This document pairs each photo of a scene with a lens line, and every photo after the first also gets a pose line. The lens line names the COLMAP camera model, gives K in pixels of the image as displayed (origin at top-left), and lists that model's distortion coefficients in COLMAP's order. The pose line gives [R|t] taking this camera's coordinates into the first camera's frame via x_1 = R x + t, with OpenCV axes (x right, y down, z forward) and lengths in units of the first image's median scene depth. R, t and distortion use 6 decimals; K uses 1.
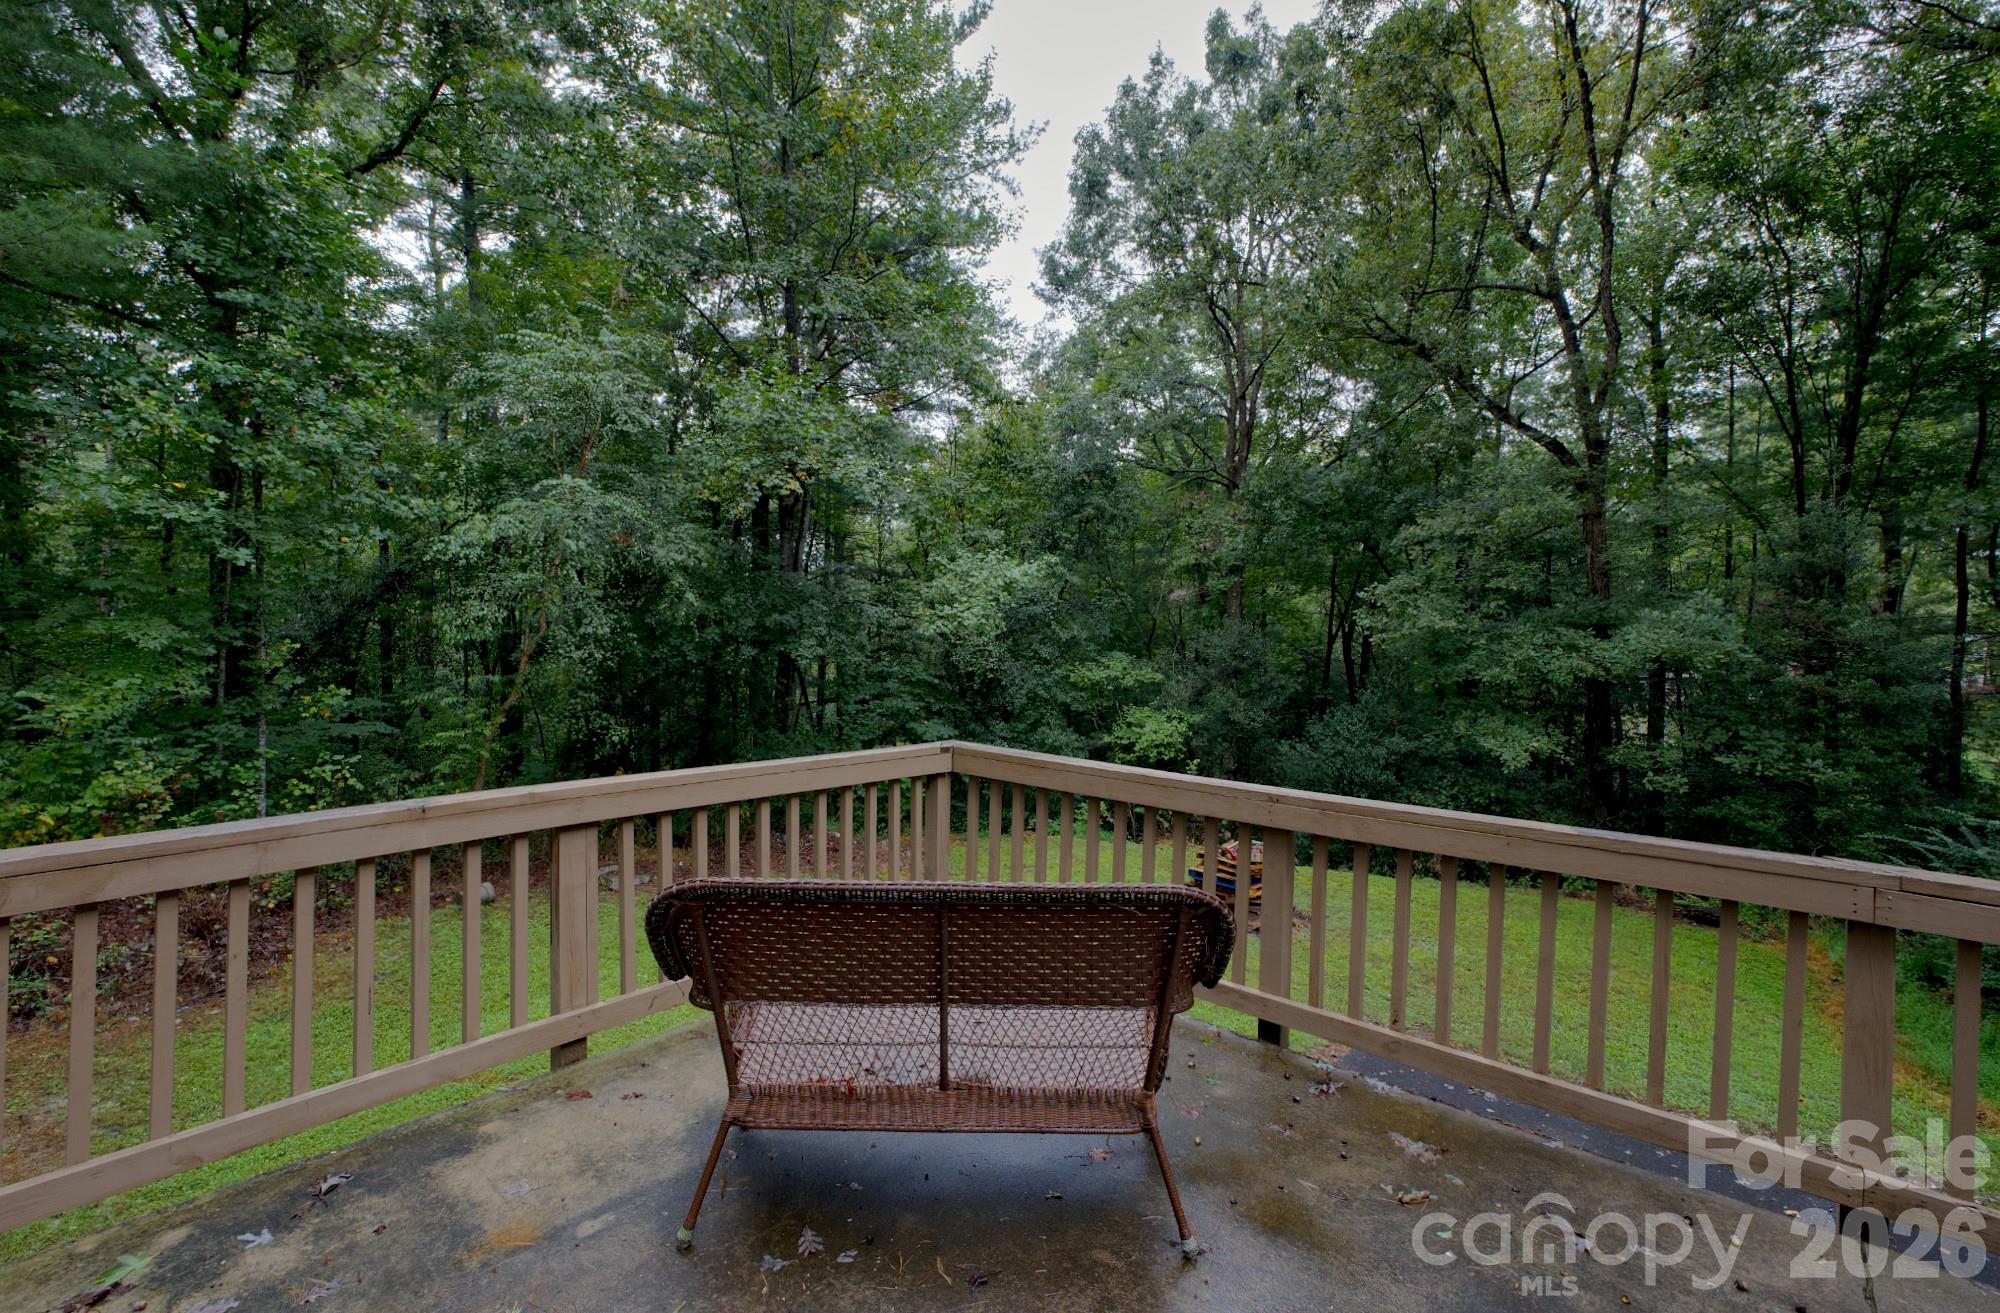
lens RADIAL K [[846.6, 0, 1002.0], [0, 846.6, 661.4], [0, 0, 1]] dist [0.014162, -0.000241]
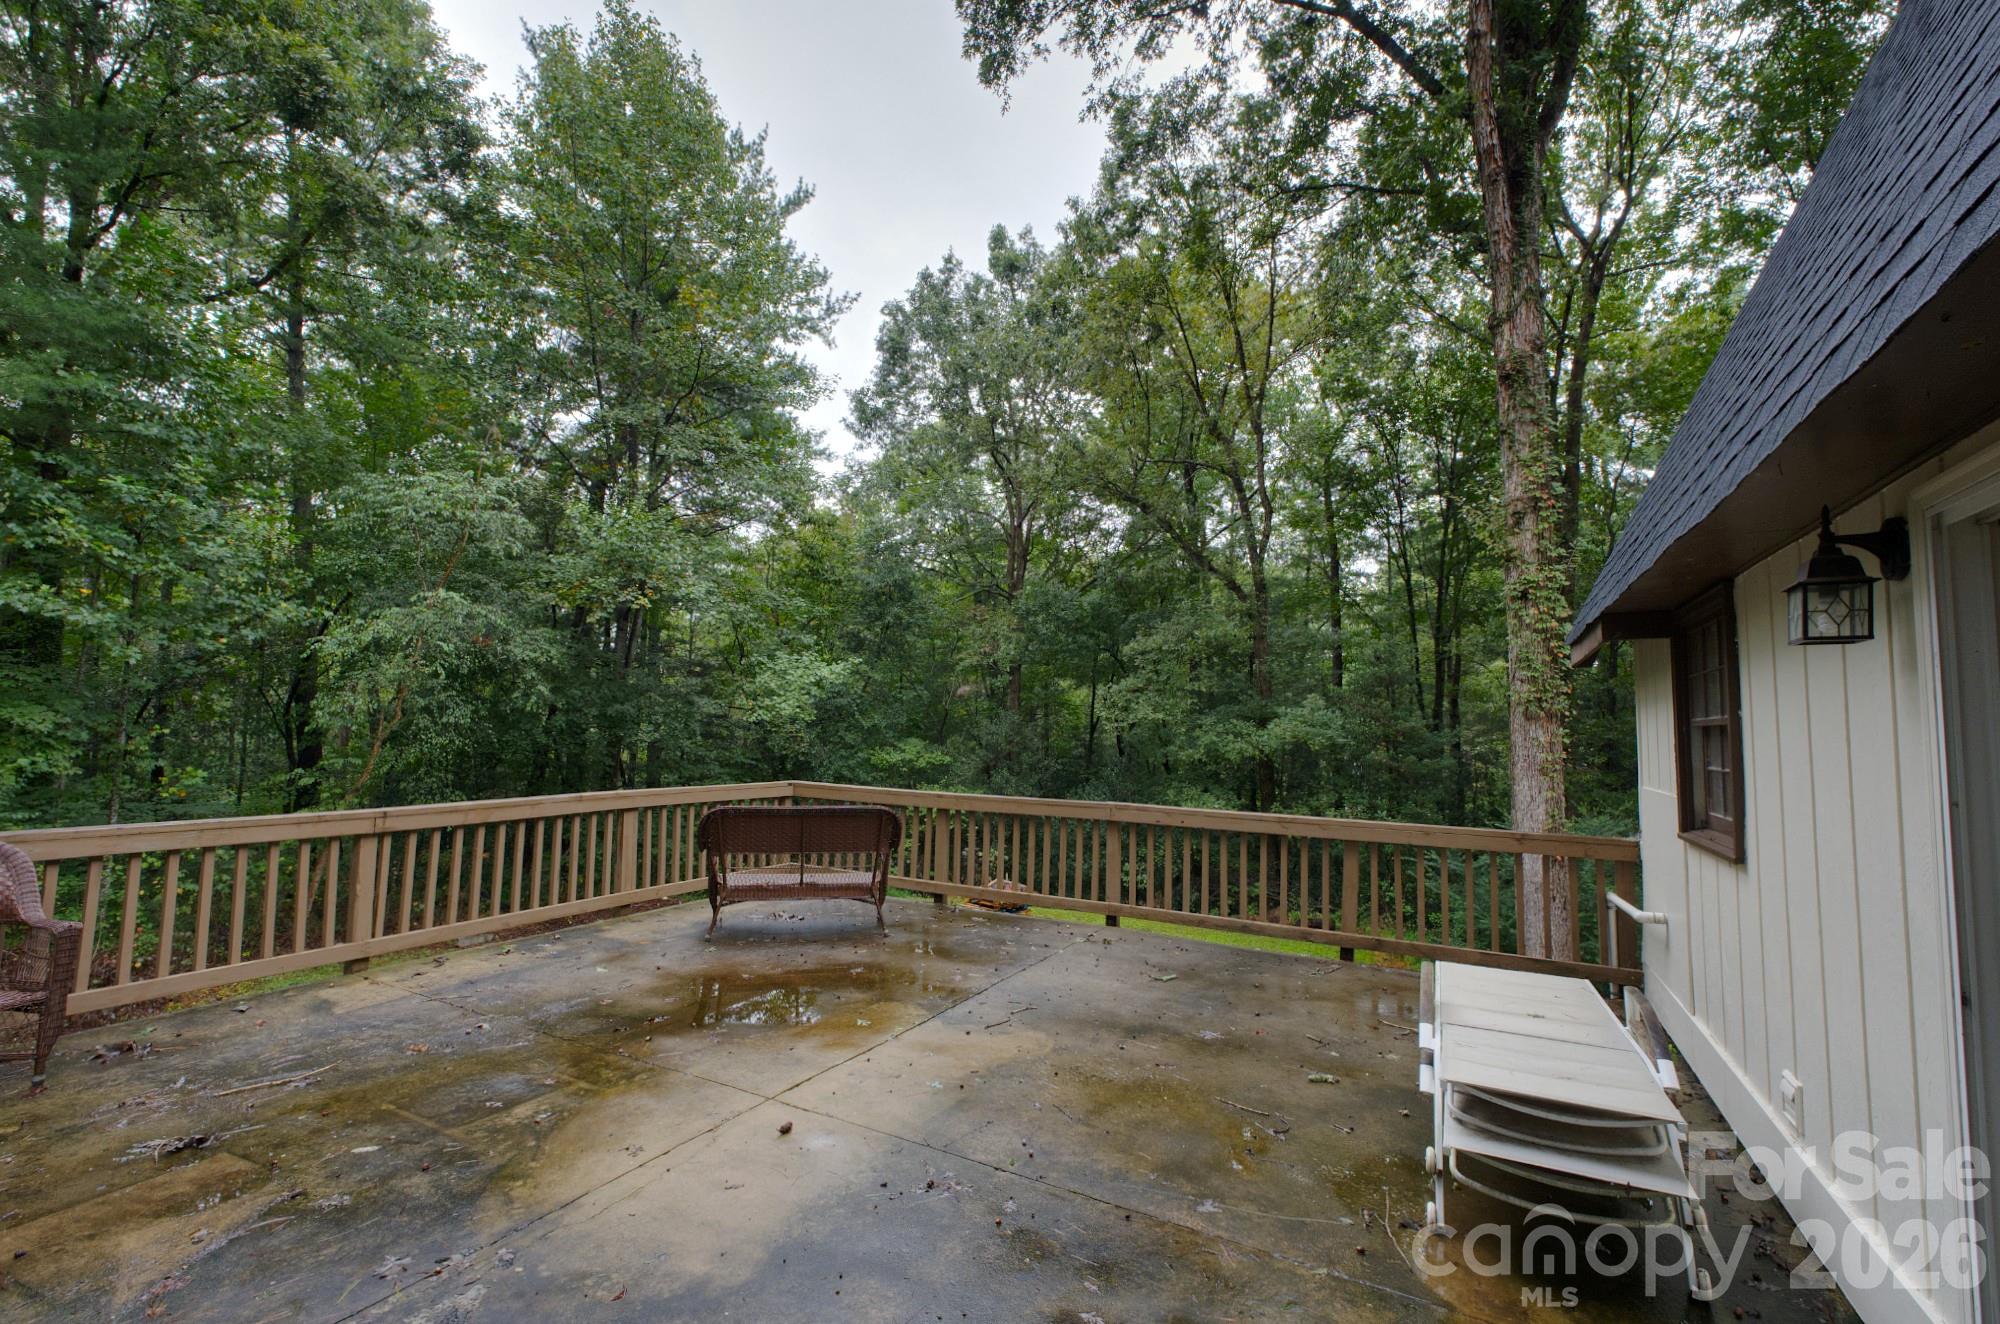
lens RADIAL K [[846.6, 0, 1009.1], [0, 846.6, 652.1], [0, 0, 1]] dist [0.014162, -0.000241]
pose [[0.972386, 0.023844, 0.232158, -0.007686], [0.002898, 0.993457, -0.114171, 0.004918], [-0.233361, 0.111691, 0.965954, -0.170824]]
